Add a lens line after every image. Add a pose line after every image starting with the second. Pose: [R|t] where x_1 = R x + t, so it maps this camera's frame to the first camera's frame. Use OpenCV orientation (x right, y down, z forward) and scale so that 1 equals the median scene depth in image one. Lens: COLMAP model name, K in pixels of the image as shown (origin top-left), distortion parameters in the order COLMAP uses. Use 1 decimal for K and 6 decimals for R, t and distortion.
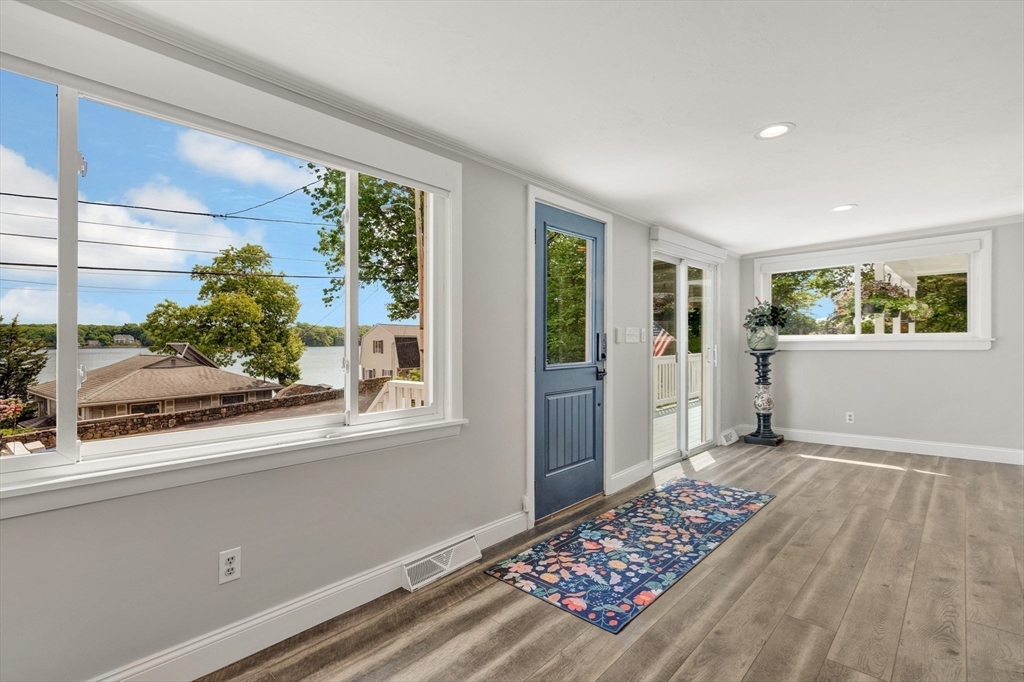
lens RADIAL K [[448.7, 0, 512.5], [0, 448.7, 352.3], [0, 0, 1]] dist [0.000449, 0.000494]
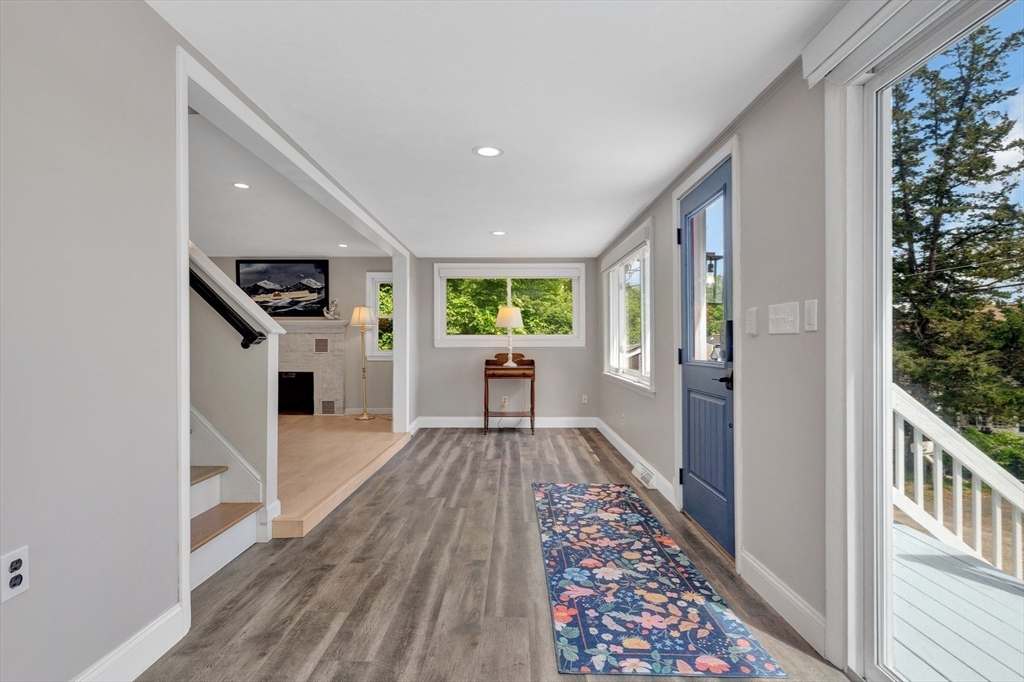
lens RADIAL K [[494.7, 0, 512.0], [0, 494.7, 341.0], [0, 0, 1]] dist [0.000031, 0.000147]
pose [[-0.712517, 0.000654, -0.701654, 1.178573], [-0.013748, 0.999795, 0.014893, -0.021258], [0.701520, 0.020257, -0.712362, 1.599930]]
